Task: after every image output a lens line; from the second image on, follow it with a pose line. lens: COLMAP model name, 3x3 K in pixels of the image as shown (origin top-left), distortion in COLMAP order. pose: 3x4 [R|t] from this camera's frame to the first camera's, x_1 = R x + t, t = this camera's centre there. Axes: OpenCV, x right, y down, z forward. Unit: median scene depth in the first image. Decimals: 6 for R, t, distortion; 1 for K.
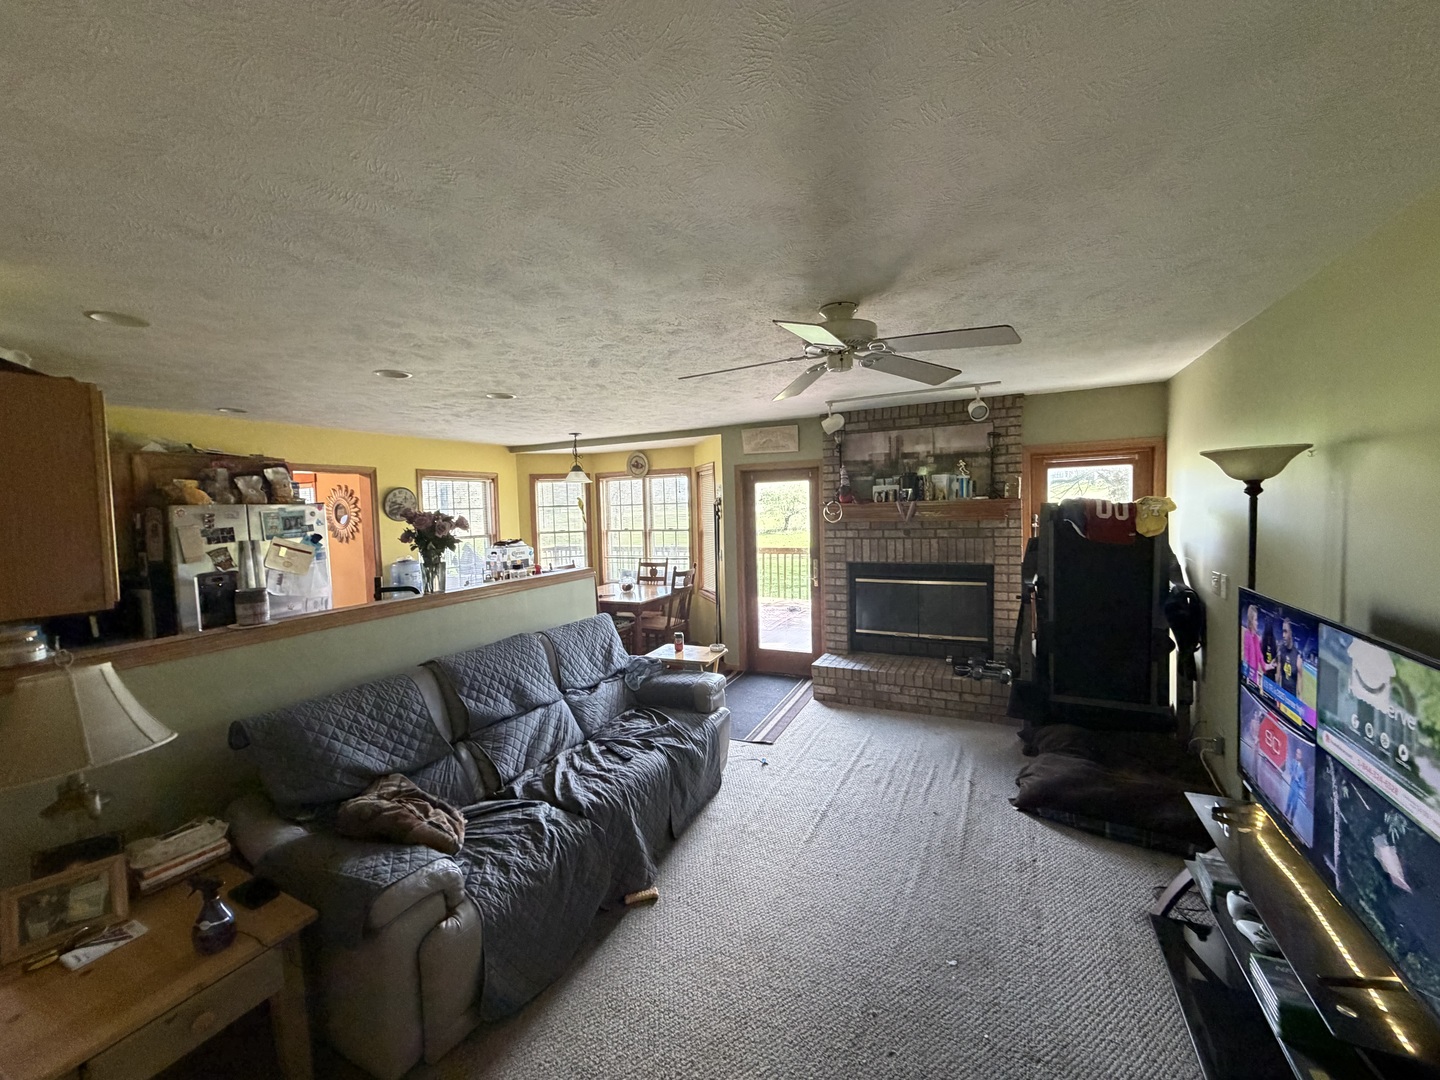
lens RADIAL K [[572.5, 0, 719.9], [0, 572.5, 536.8], [0, 0, 1]] dist [-0.002696, 0.000430]
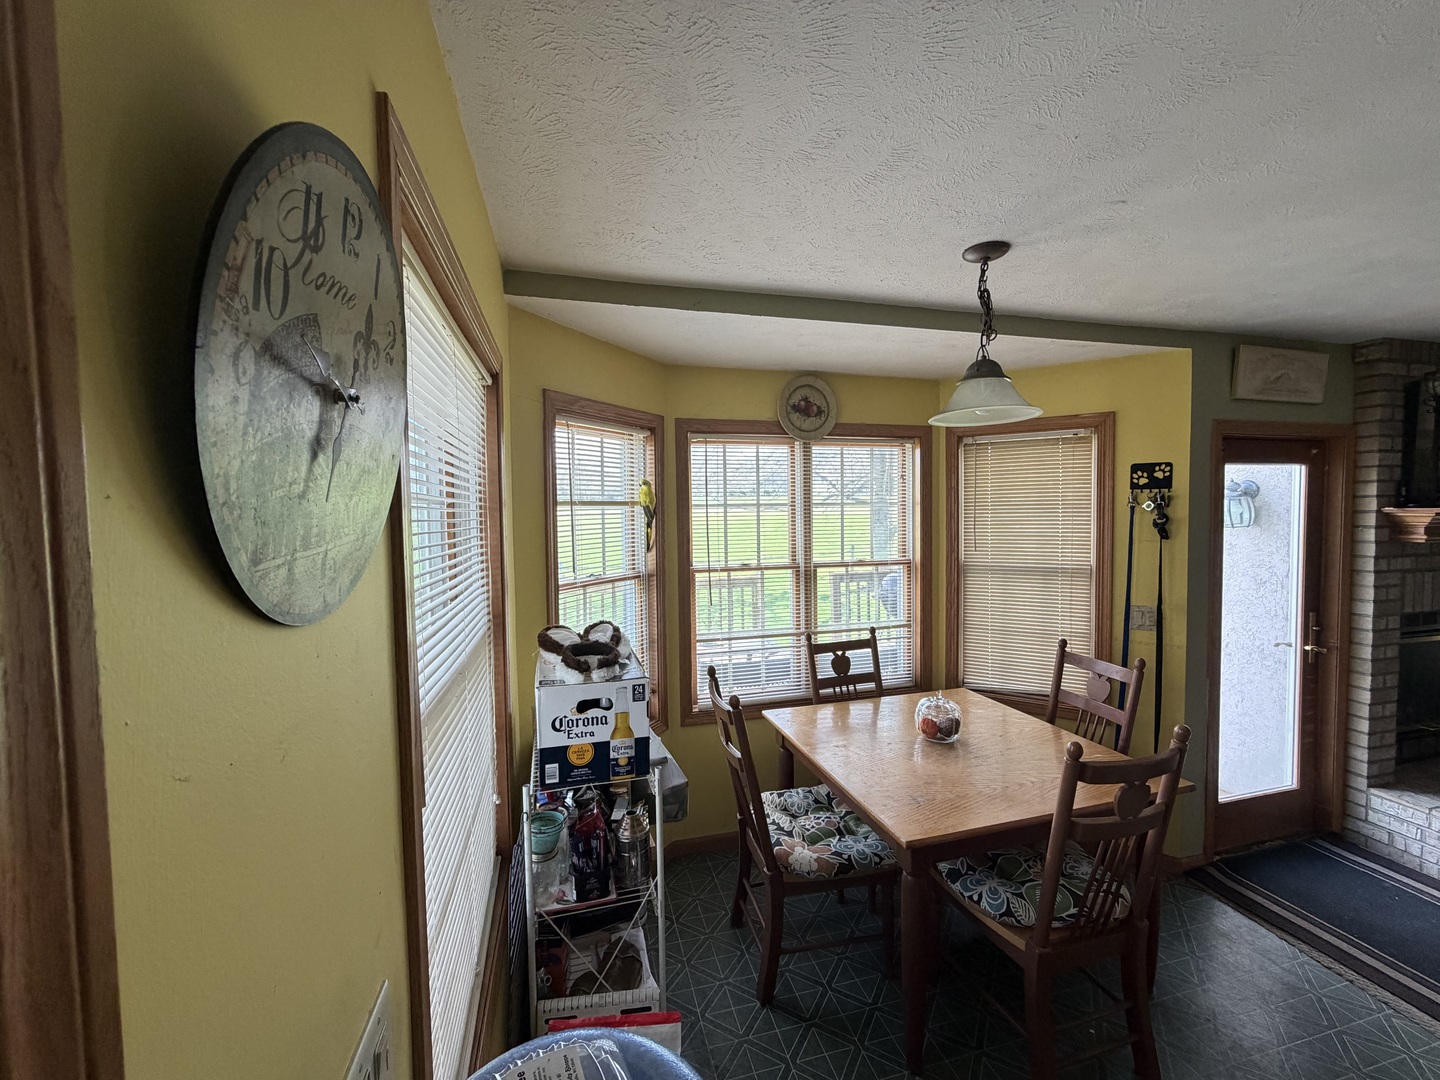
lens RADIAL K [[572.5, 0, 721.7], [0, 572.5, 545.0], [0, 0, 1]] dist [-0.002696, 0.000430]
pose [[0.756524, -0.017625, 0.653729, -0.460985], [0.026677, 0.999636, -0.003920, -0.027709], [-0.653422, 0.020405, 0.756719, 0.735827]]
